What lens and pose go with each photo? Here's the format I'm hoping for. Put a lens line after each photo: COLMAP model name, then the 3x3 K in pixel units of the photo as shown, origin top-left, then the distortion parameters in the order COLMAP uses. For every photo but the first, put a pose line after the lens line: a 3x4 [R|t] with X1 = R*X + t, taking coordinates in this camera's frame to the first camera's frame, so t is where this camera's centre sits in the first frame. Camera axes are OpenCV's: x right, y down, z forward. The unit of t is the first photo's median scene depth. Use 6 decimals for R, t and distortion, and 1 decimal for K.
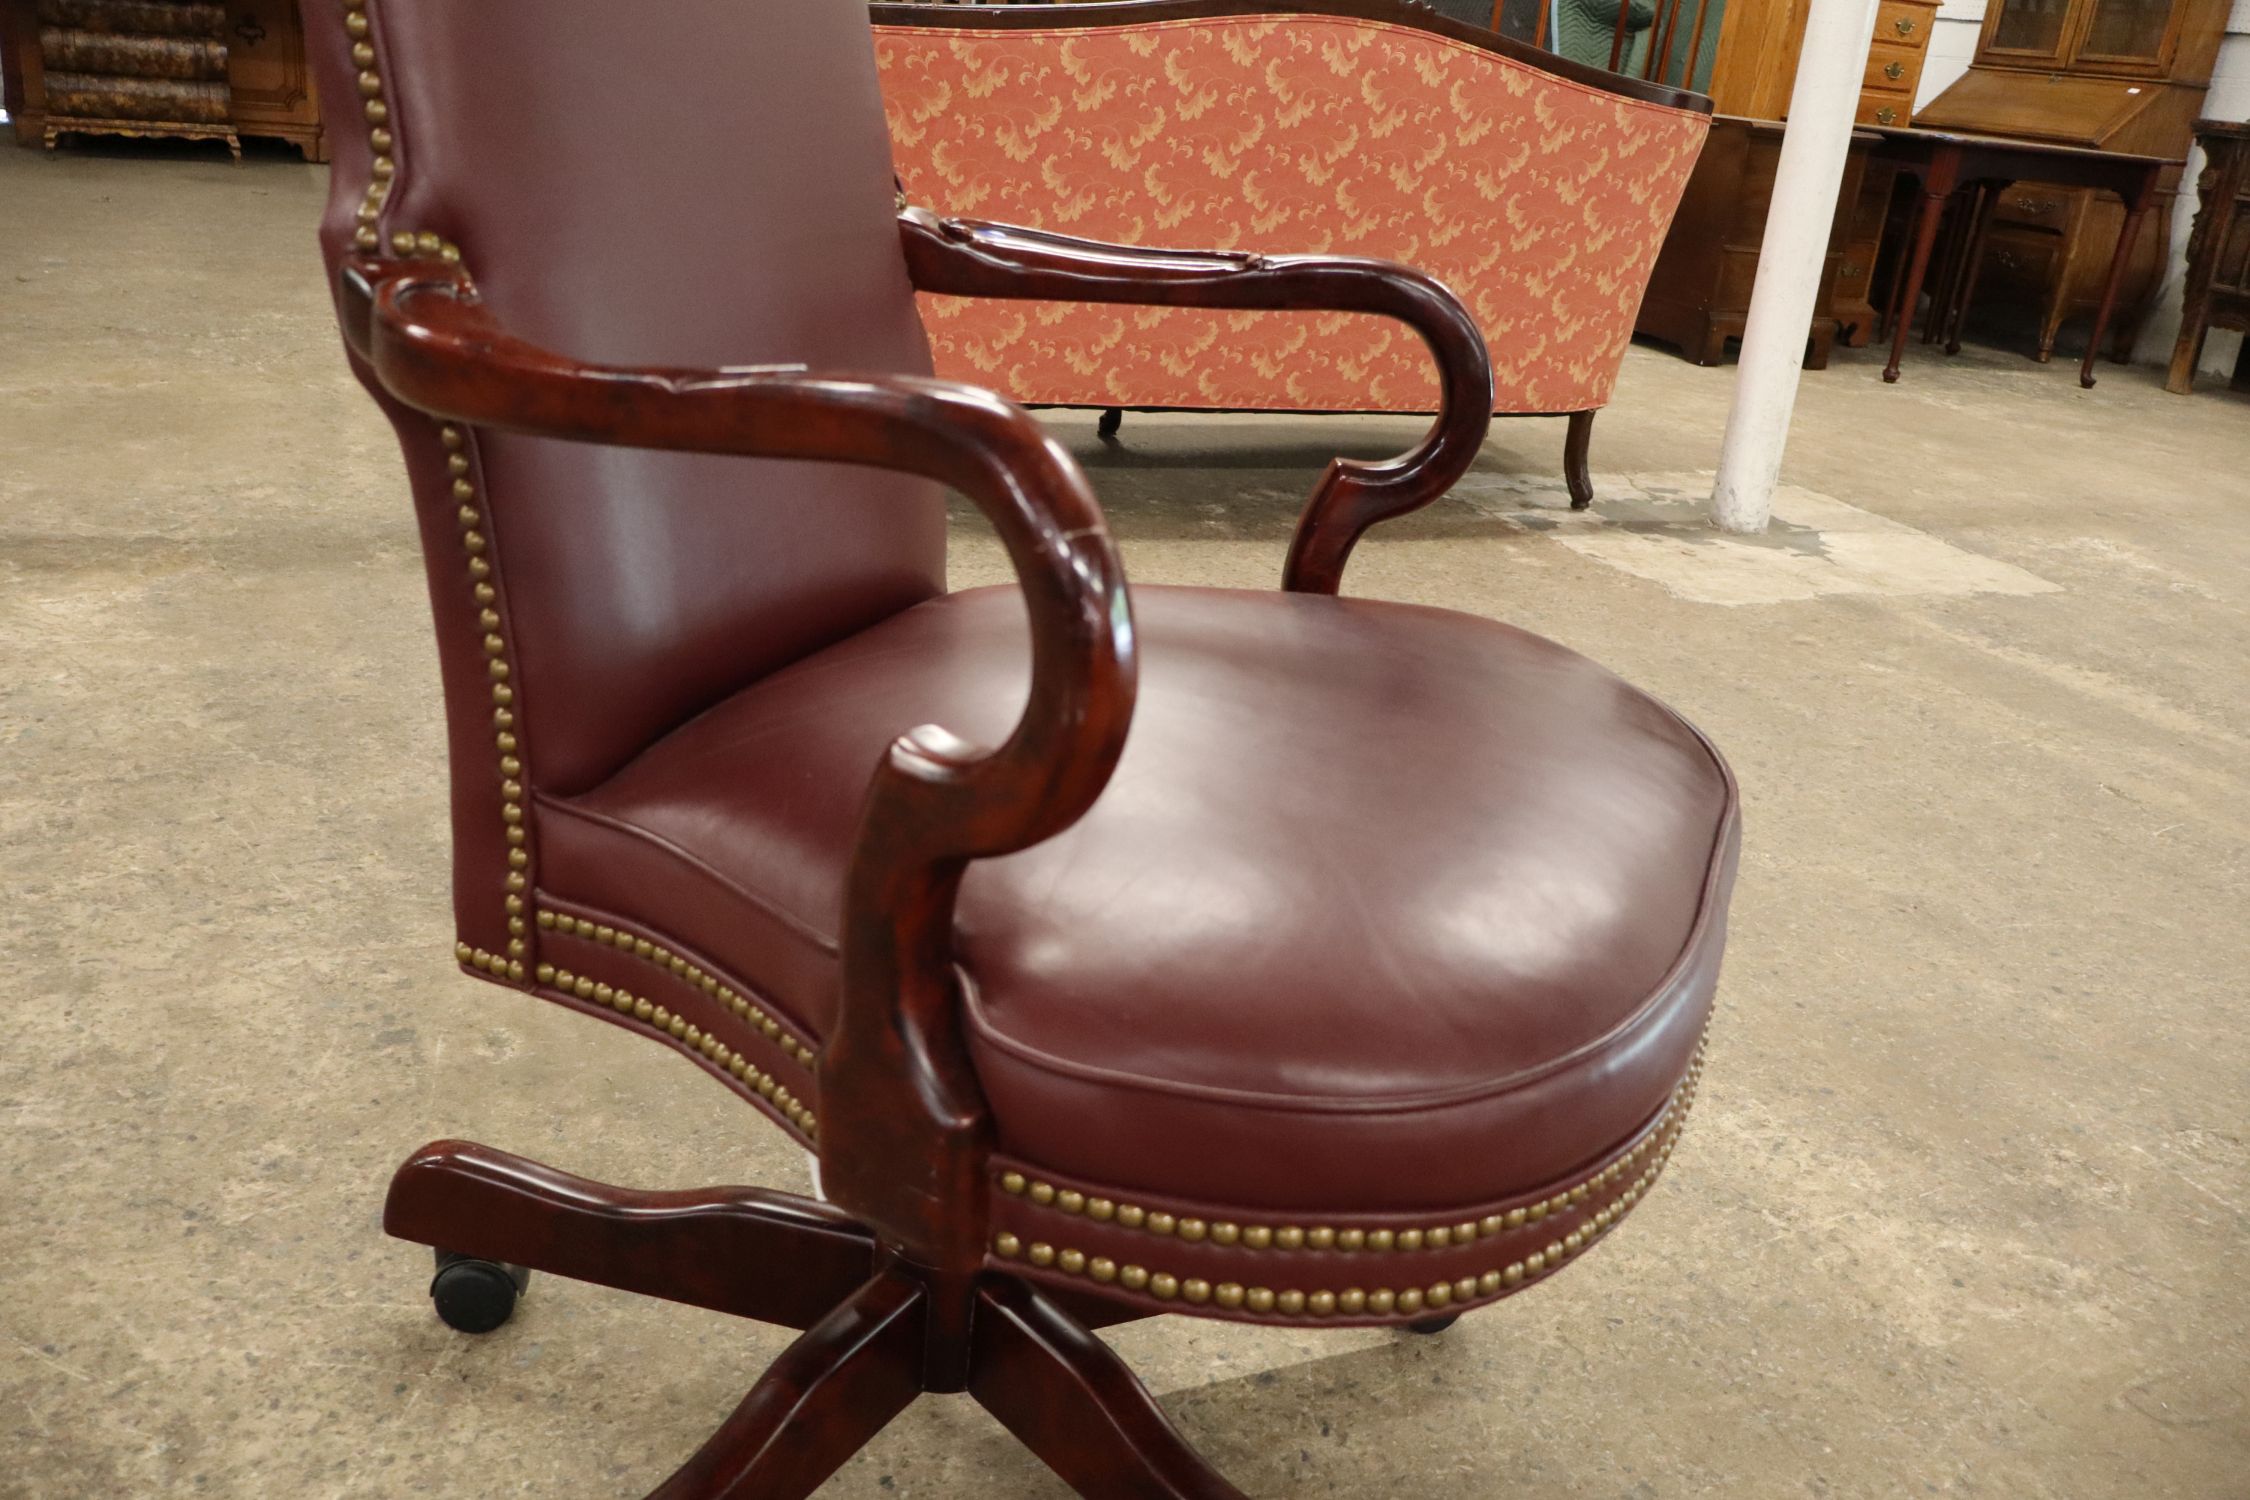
lens RADIAL K [[1830.1, 0, 1133.7], [0, 1830.1, 693.7], [0, 0, 1]] dist [0.006237, -0.003235]
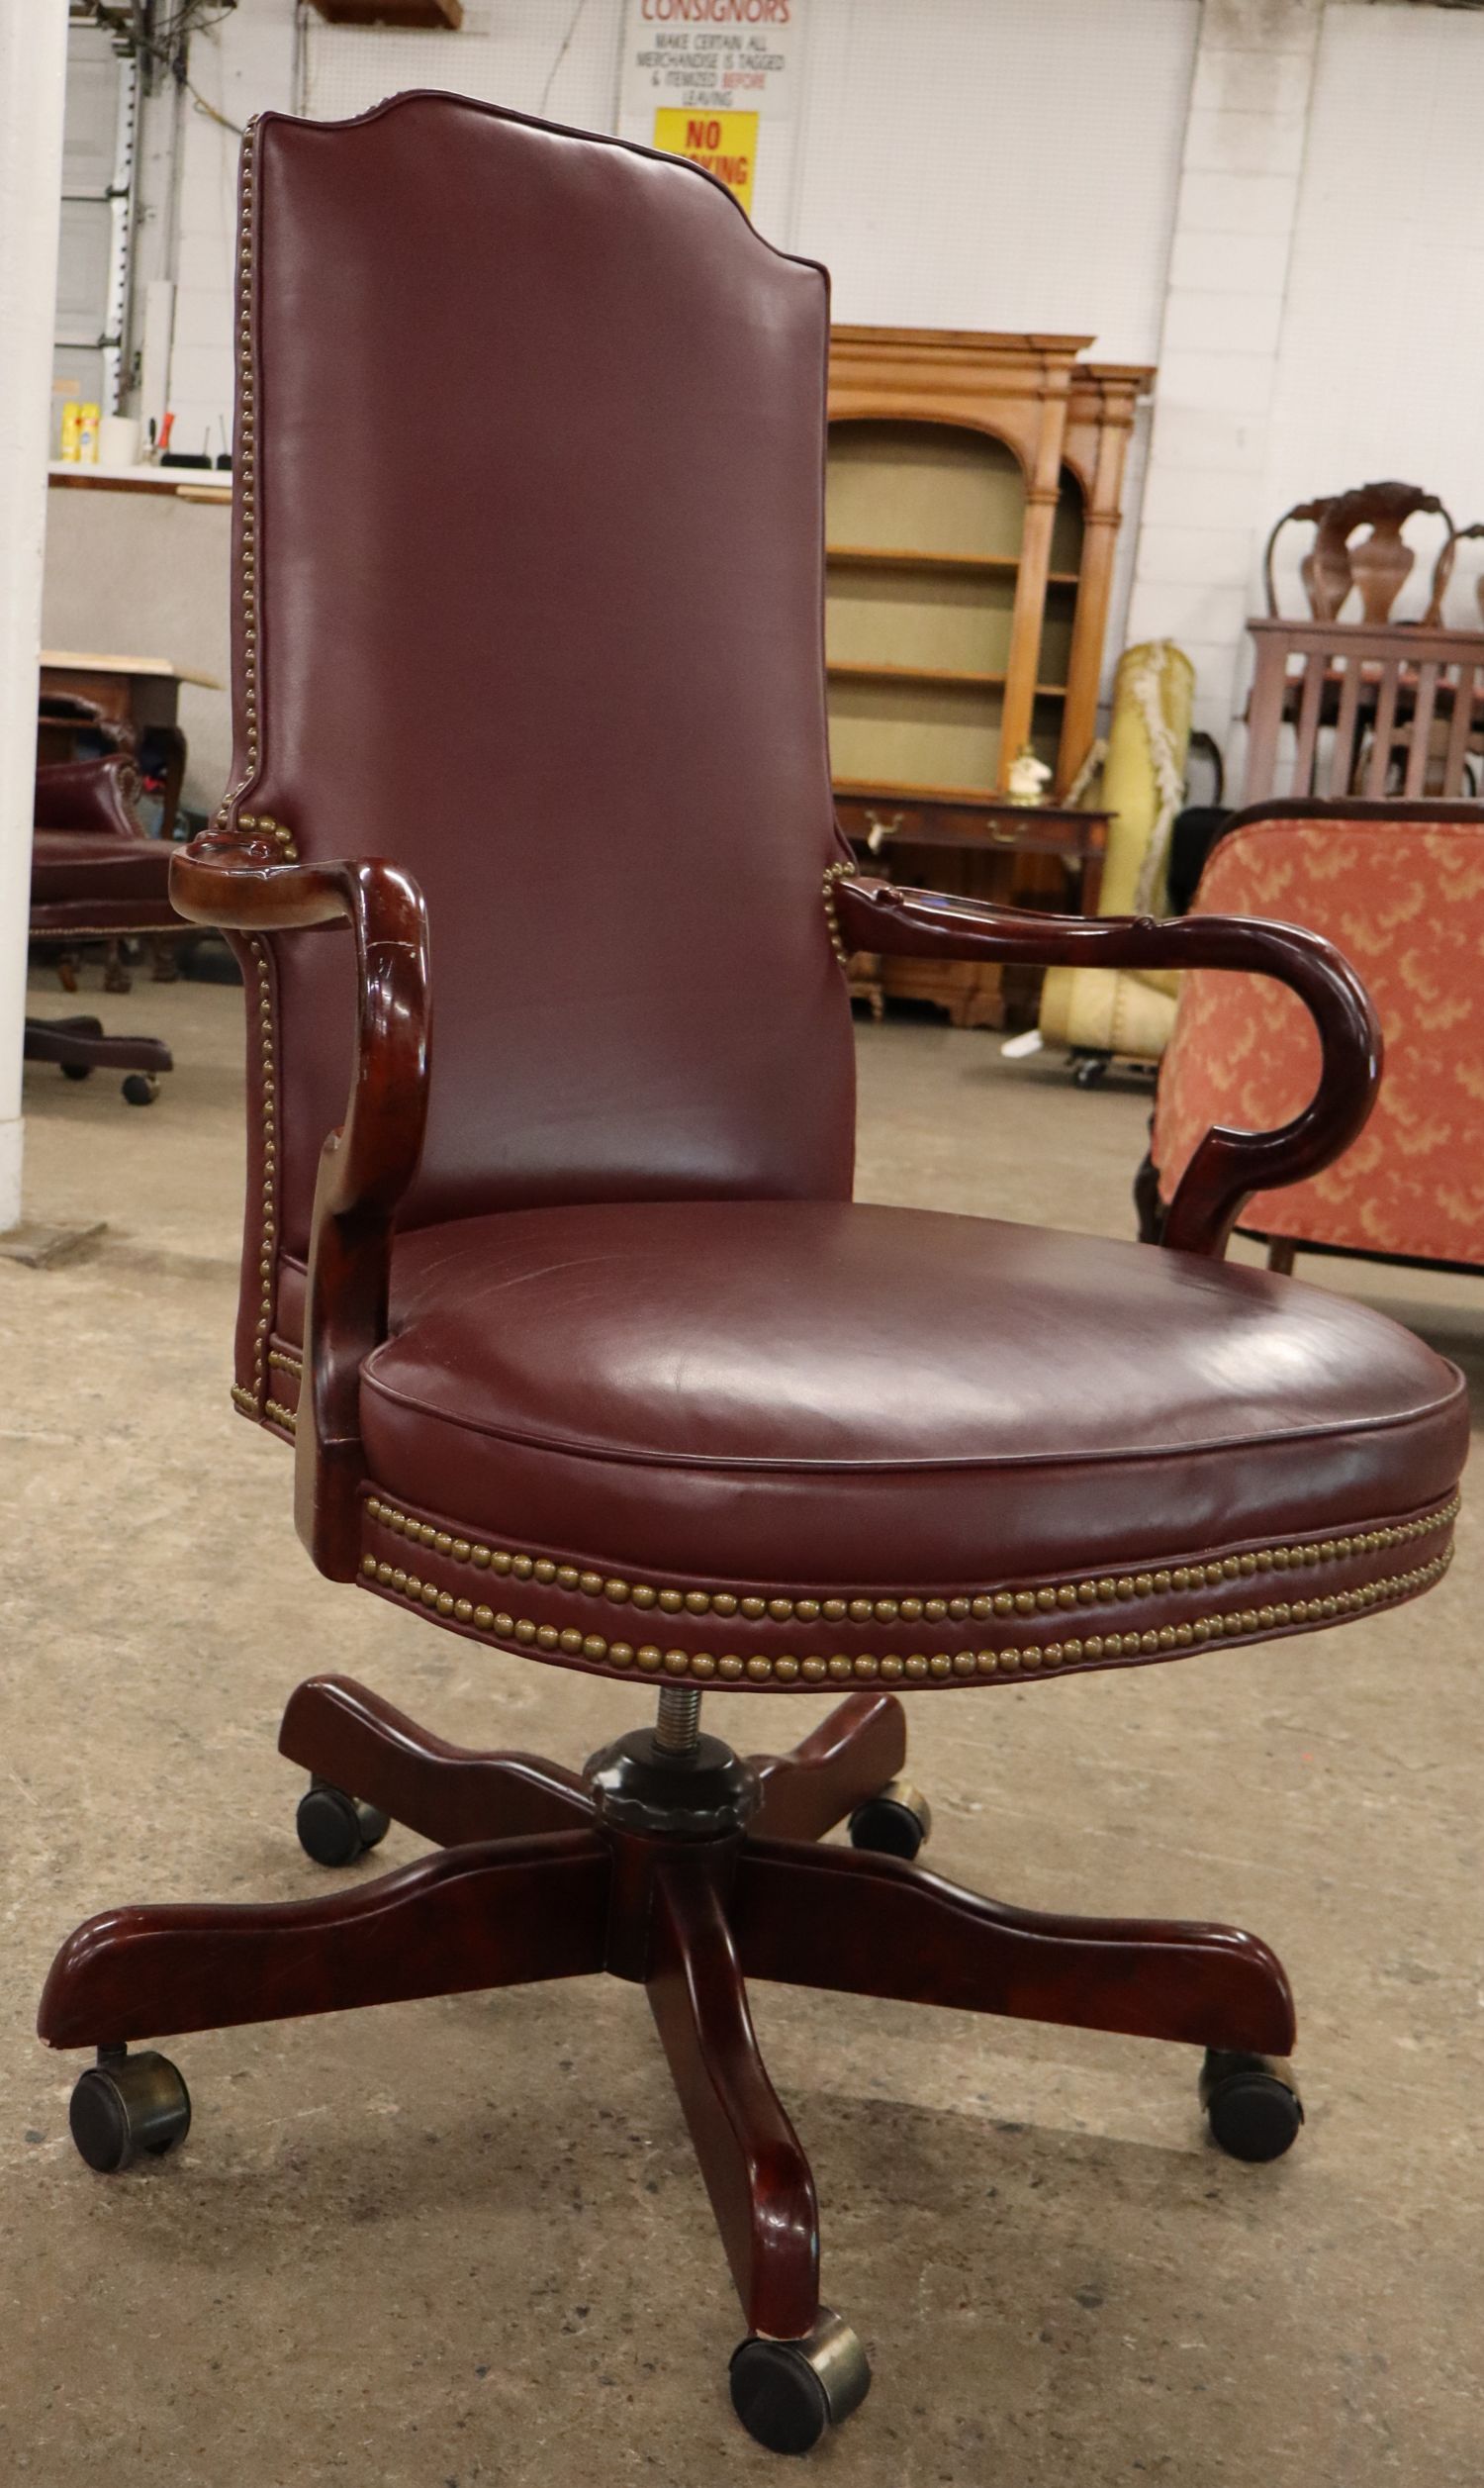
lens RADIAL K [[2378.2, 0, 729.1], [0, 2378.2, 1147.8], [0, 0, 1]] dist [0.010556, 0.012922]
pose [[0.849406, 0.051600, -0.525212, 0.217337], [-0.182240, 0.962667, -0.200152, 0.070793], [0.495277, 0.265725, 0.827098, -0.058398]]
